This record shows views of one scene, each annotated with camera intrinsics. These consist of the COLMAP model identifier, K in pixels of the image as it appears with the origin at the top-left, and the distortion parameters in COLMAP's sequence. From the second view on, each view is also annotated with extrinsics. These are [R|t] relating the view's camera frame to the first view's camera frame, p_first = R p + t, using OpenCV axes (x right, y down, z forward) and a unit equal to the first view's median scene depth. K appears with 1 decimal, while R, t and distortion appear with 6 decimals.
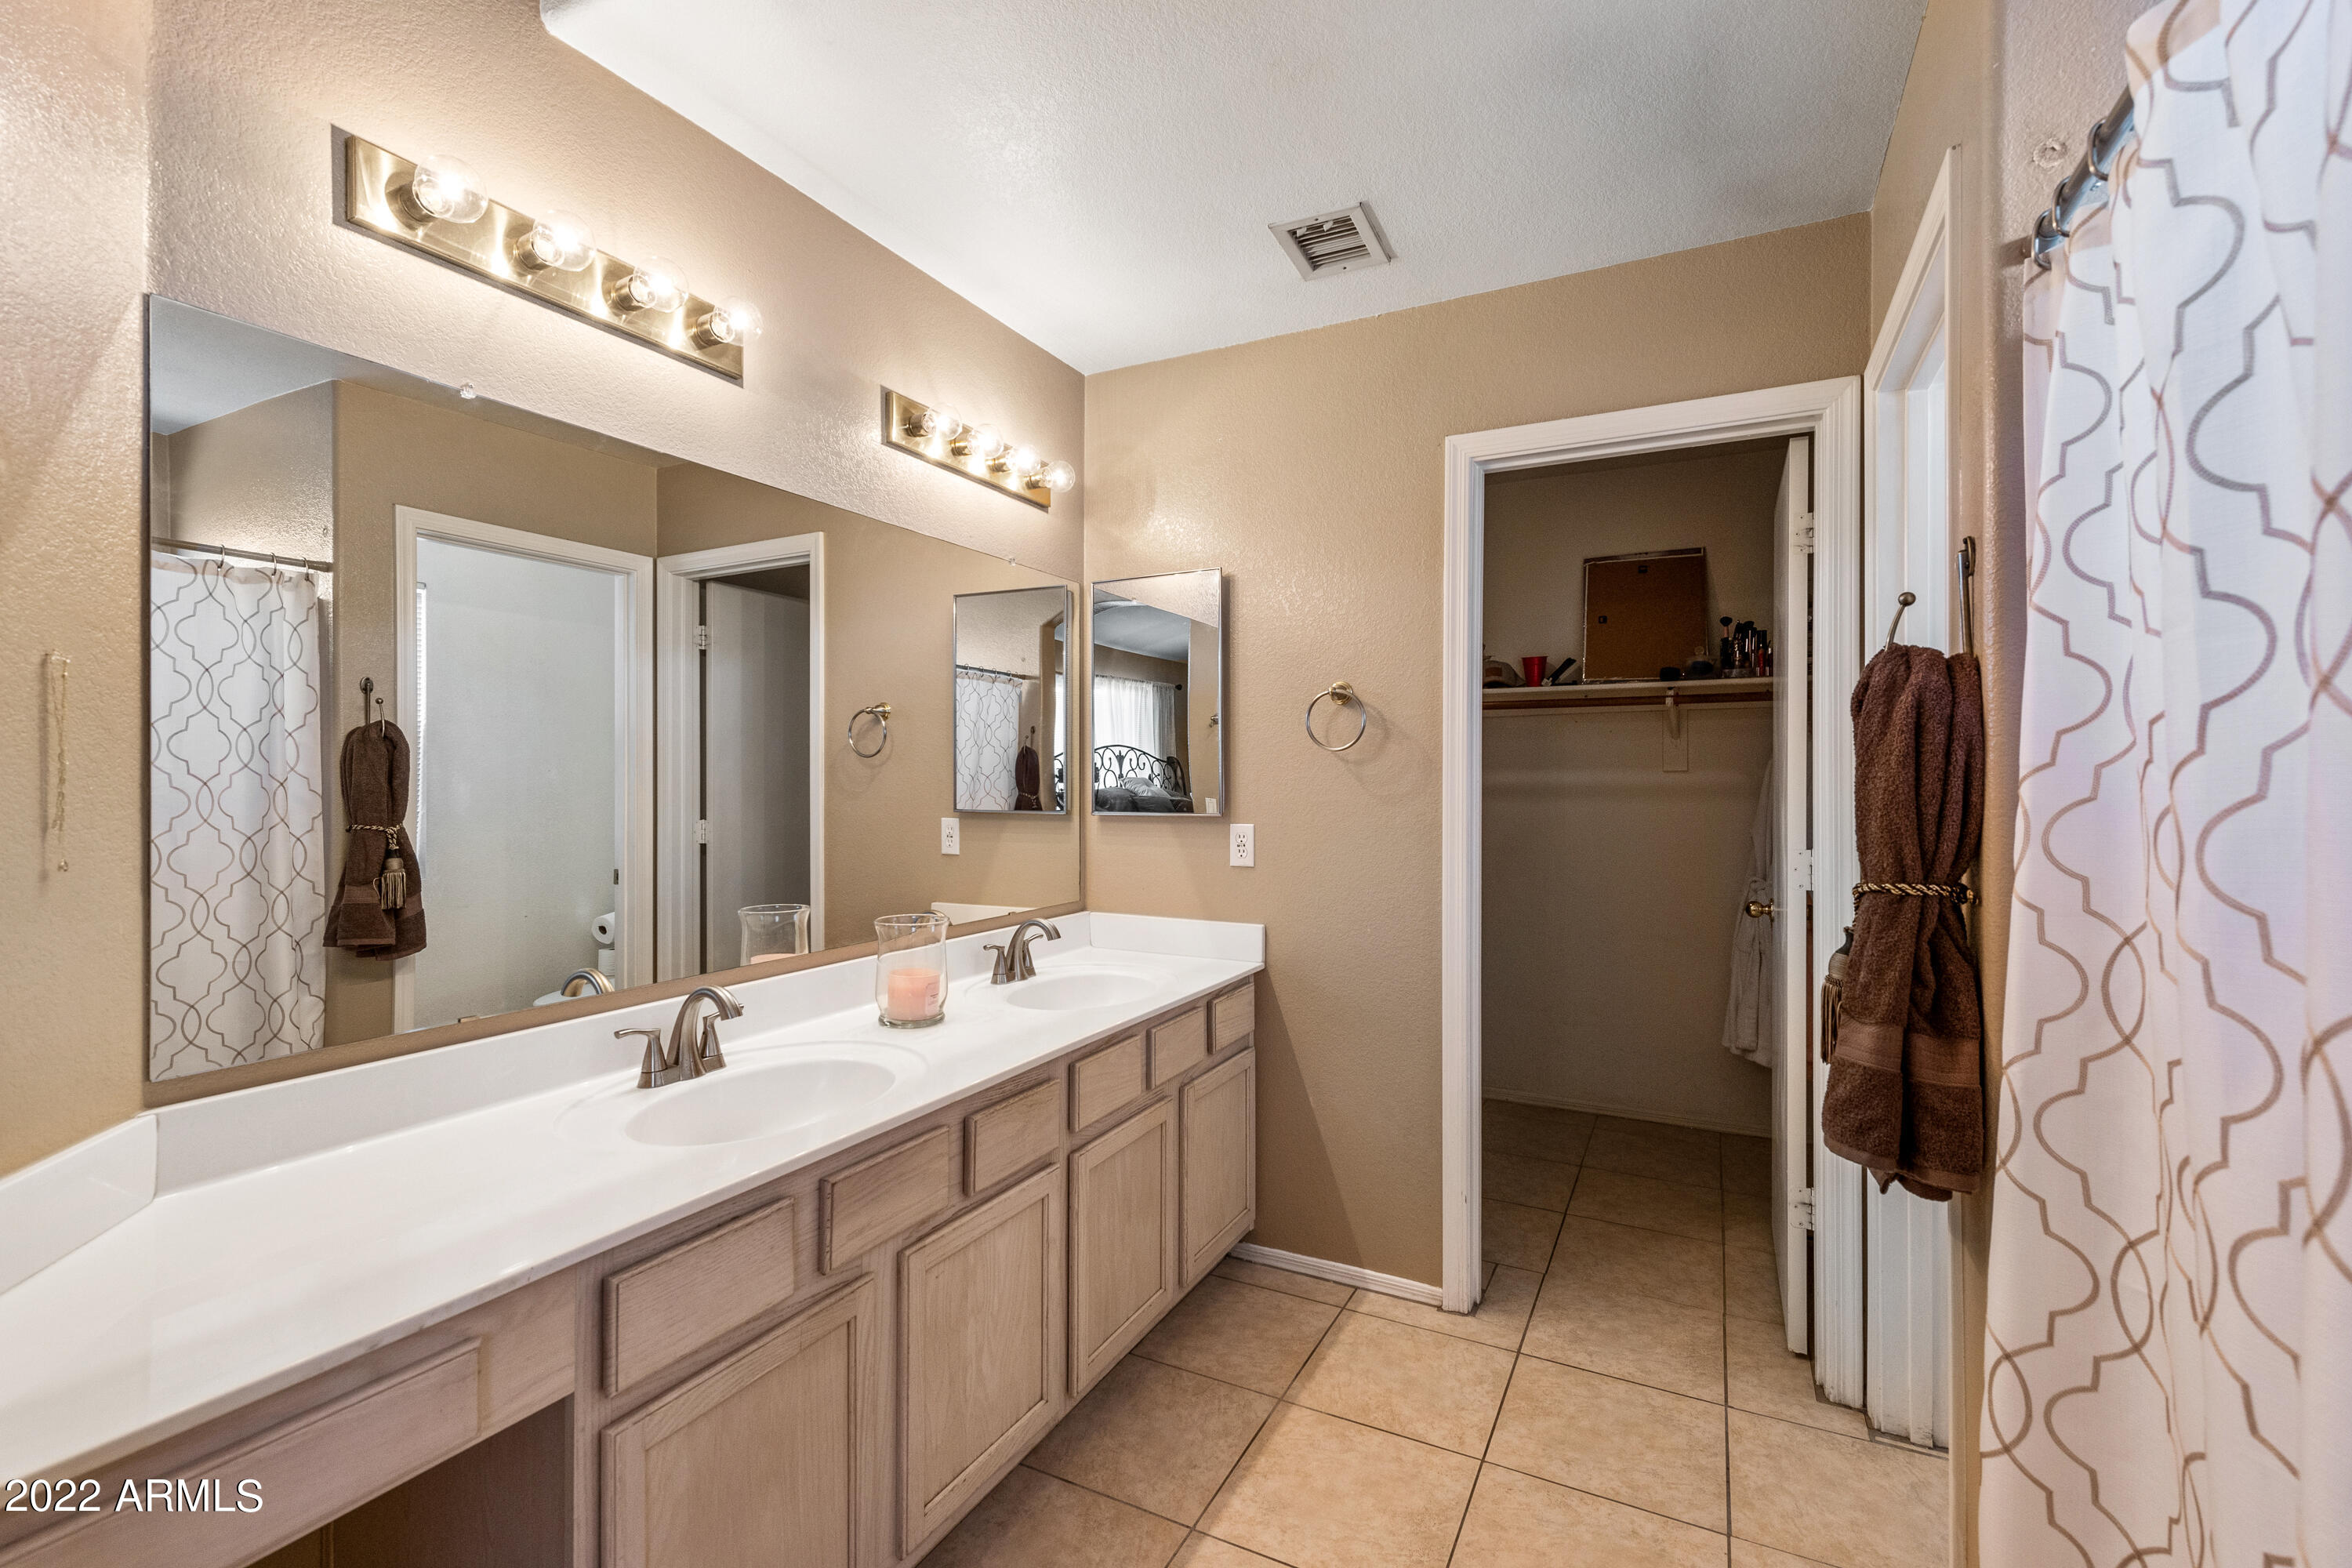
lens RADIAL K [[1037.9, 0, 1183.2], [0, 1037.9, 779.7], [0, 0, 1]] dist [0.003562, -0.000109]
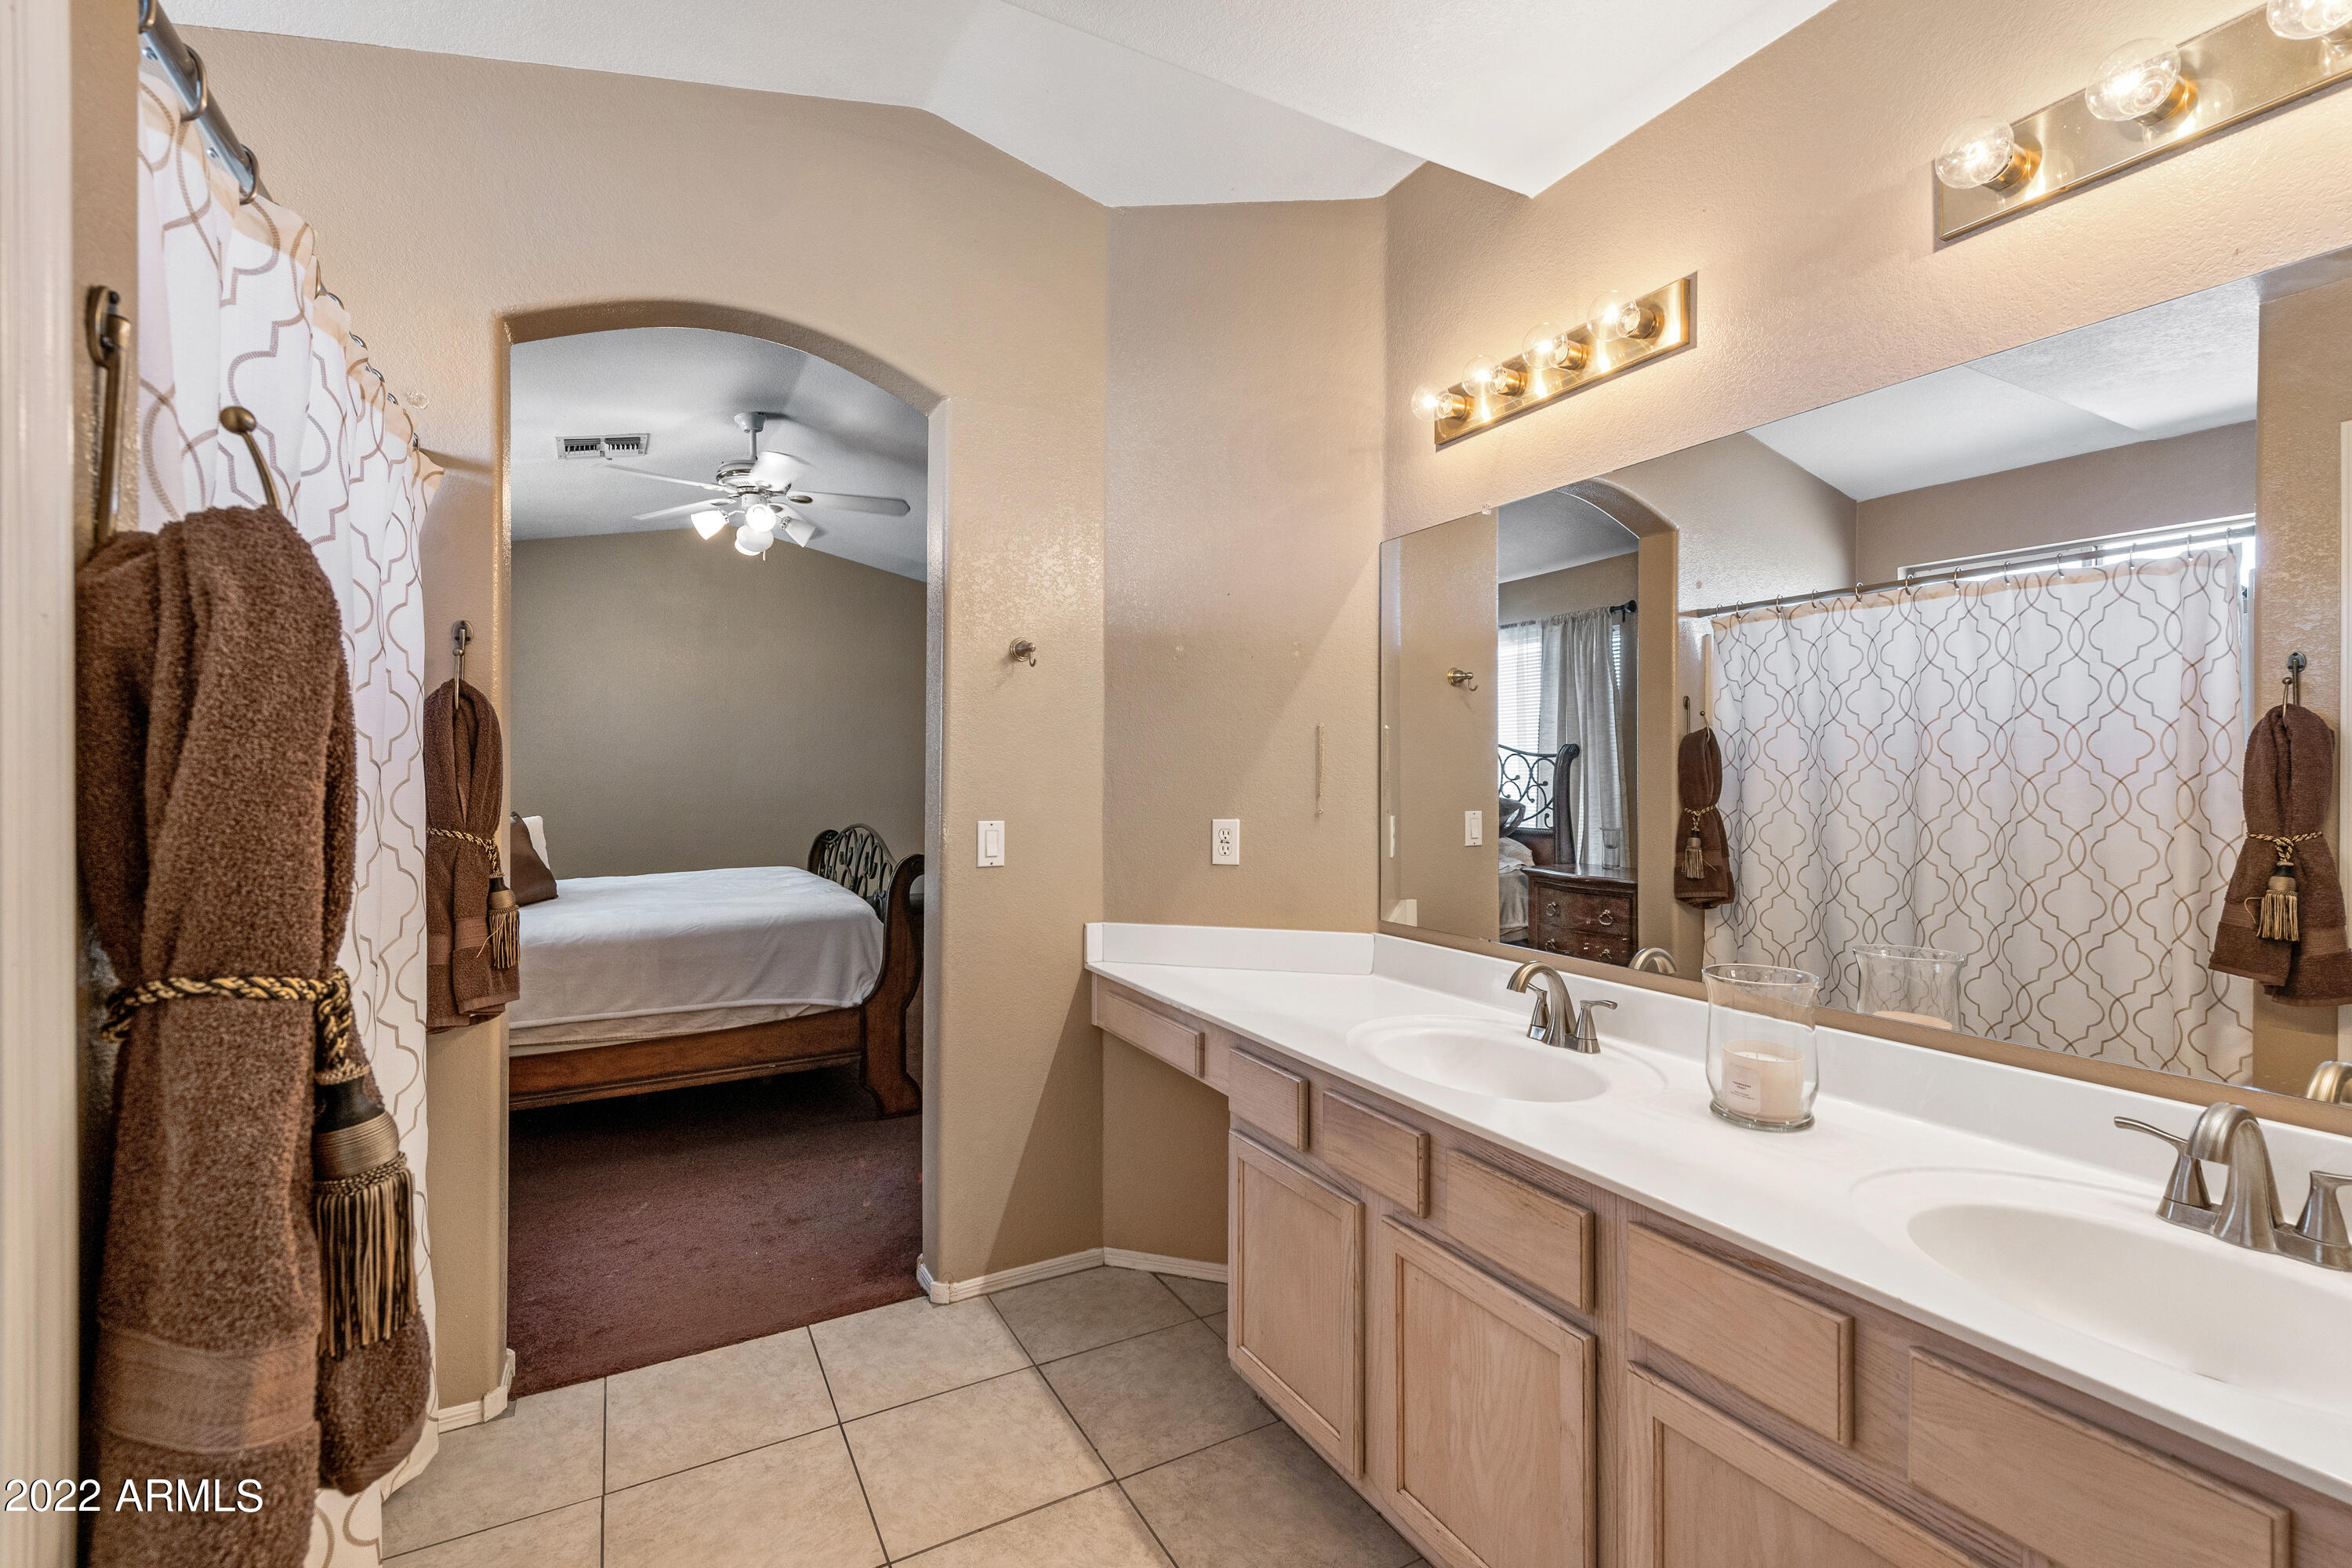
lens RADIAL K [[1037.9, 0, 1183.2], [0, 1037.9, 779.7], [0, 0, 1]] dist [0.003562, -0.000109]
pose [[-0.574955, 0.000919, -0.818184, 0.632896], [-0.002838, 0.999991, 0.003118, 0.001198], [0.818180, 0.004115, -0.574948, 1.256198]]
